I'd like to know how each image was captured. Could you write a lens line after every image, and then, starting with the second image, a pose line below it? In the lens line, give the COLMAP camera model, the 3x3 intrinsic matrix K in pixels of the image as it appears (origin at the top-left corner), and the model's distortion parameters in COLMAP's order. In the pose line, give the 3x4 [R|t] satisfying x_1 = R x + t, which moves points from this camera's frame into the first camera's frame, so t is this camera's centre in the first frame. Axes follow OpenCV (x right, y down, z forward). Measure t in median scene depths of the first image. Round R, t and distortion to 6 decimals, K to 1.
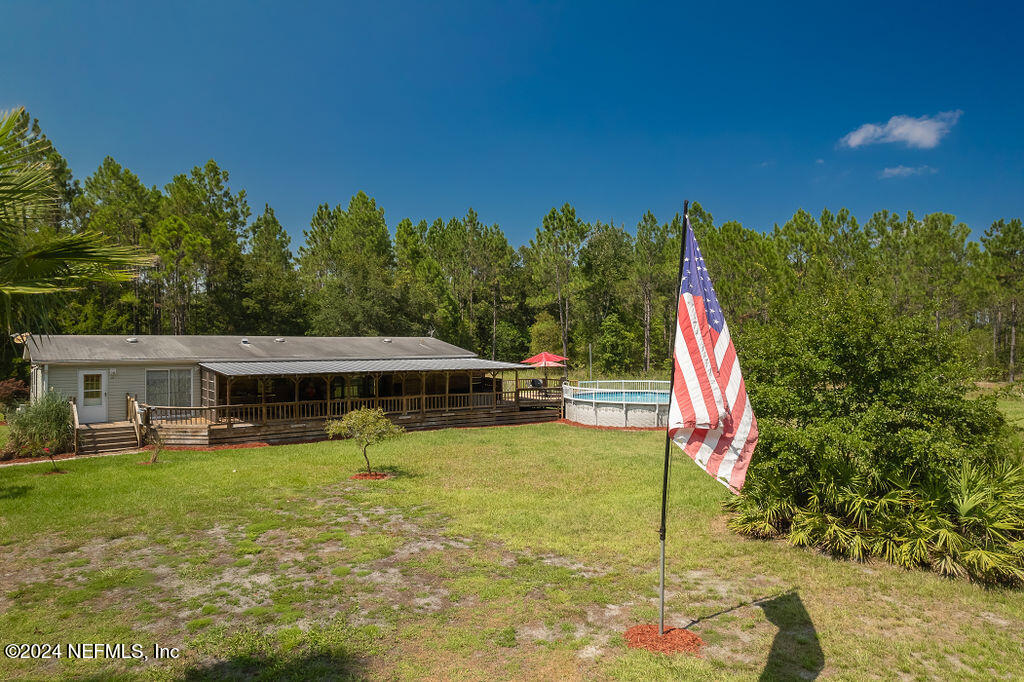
lens RADIAL K [[655.3, 0, 512.0], [0, 655.3, 341.0], [0, 0, 1]] dist [-0.085225, 0.088540]
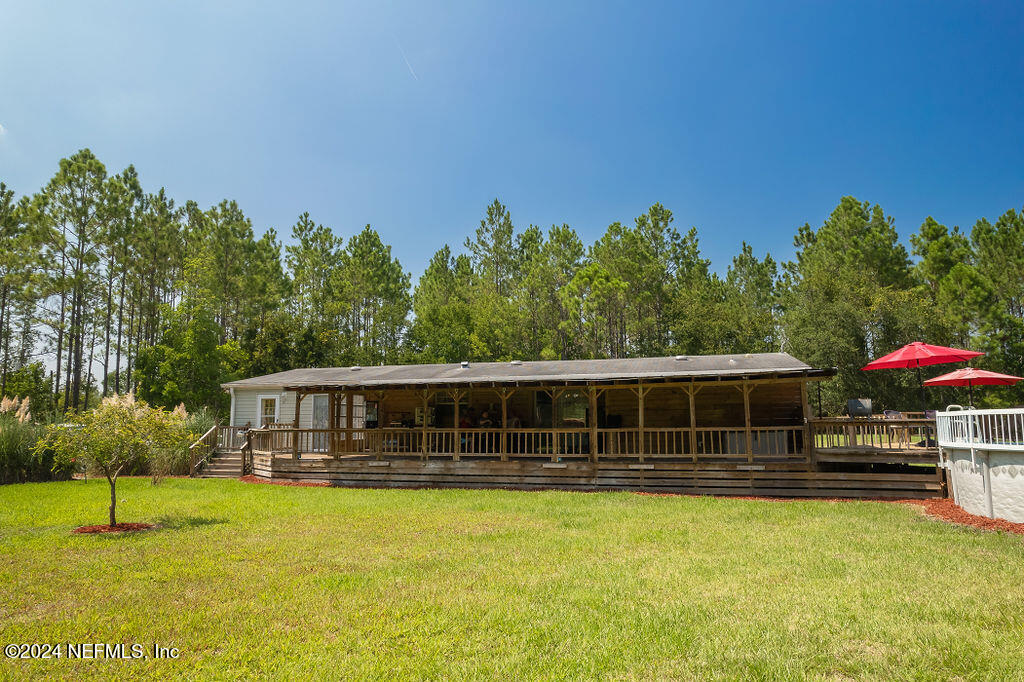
lens RADIAL K [[655.3, 0, 512.0], [0, 655.3, 341.0], [0, 0, 1]] dist [-0.085225, 0.088540]
pose [[0.592399, -0.113999, -0.797539, 0.315244], [0.006480, 0.990580, -0.136778, 0.097776], [0.805619, 0.075859, 0.587558, 0.705662]]
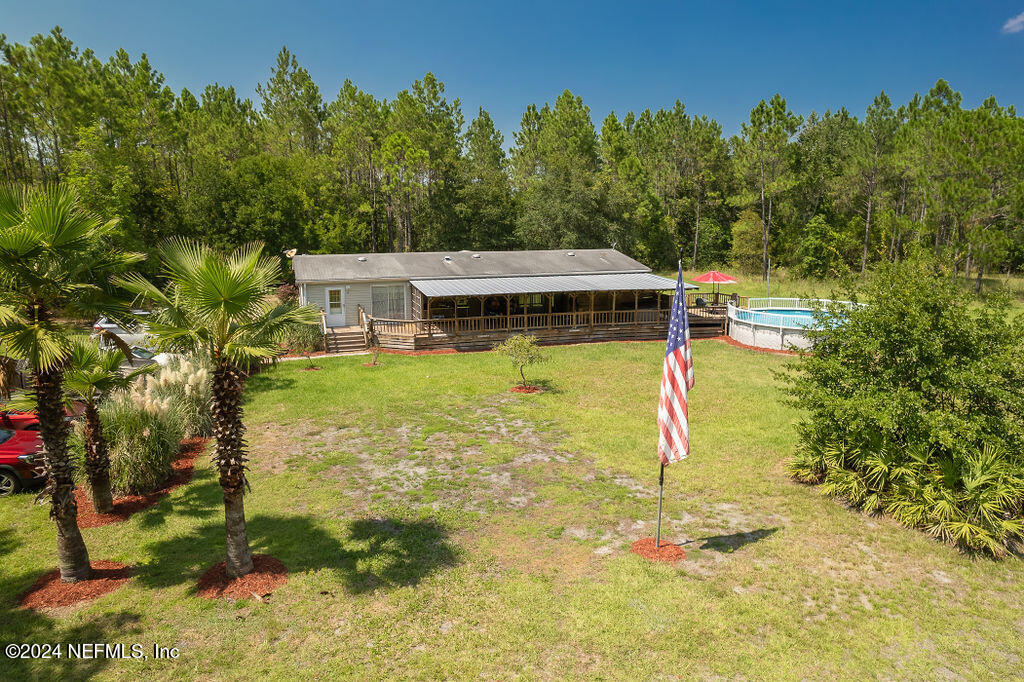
lens RADIAL K [[655.3, 0, 512.0], [0, 655.3, 341.0], [0, 0, 1]] dist [-0.085225, 0.088540]
pose [[0.943181, 0.060794, -0.326670, 0.124462], [0.001096, 0.982546, 0.186017, -0.090182], [0.332277, -0.175805, 0.926652, -0.125059]]
